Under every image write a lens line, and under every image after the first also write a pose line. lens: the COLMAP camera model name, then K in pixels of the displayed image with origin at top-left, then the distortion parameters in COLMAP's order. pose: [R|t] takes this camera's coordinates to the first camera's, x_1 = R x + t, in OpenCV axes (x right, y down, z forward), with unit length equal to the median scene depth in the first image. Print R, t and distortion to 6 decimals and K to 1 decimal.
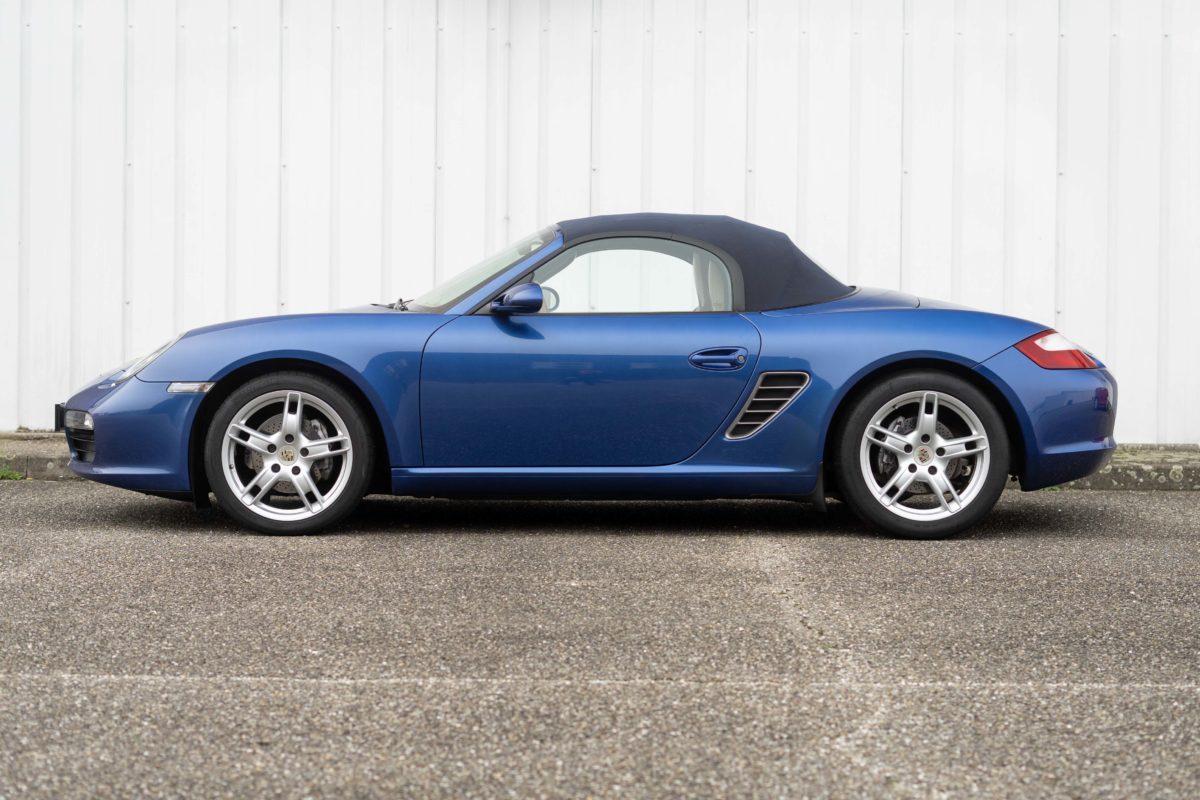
lens RADIAL K [[1805.0, 0, 637.6], [0, 1805.0, 403.8], [0, 0, 1]] dist [0.003727, -0.030184]
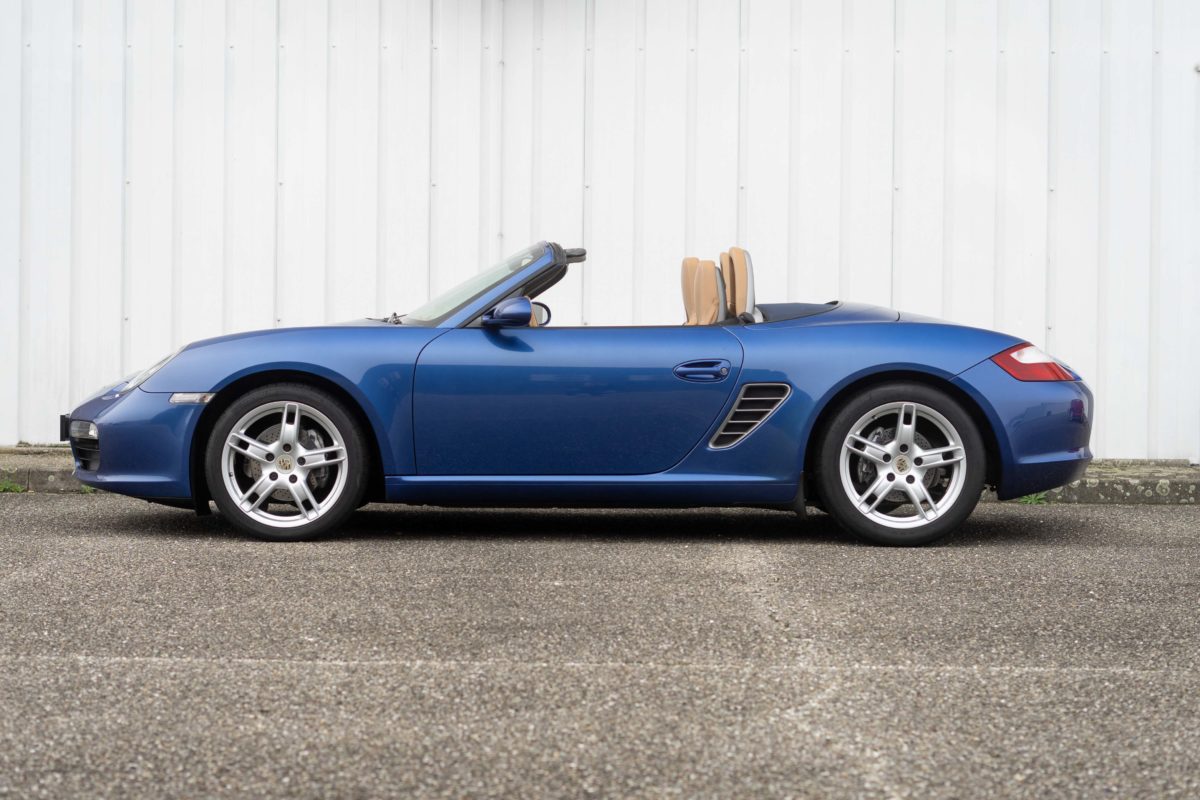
lens RADIAL K [[1850.5, 0, 600.0], [0, 1850.5, 400.0], [0, 0, 1]] dist [-0.002096, -0.005122]
pose [[0.999760, 0.000986, -0.021898, 0.018907], [-0.001284, 0.999906, -0.013622, 0.011824], [0.021882, 0.013647, 0.999667, -0.107757]]
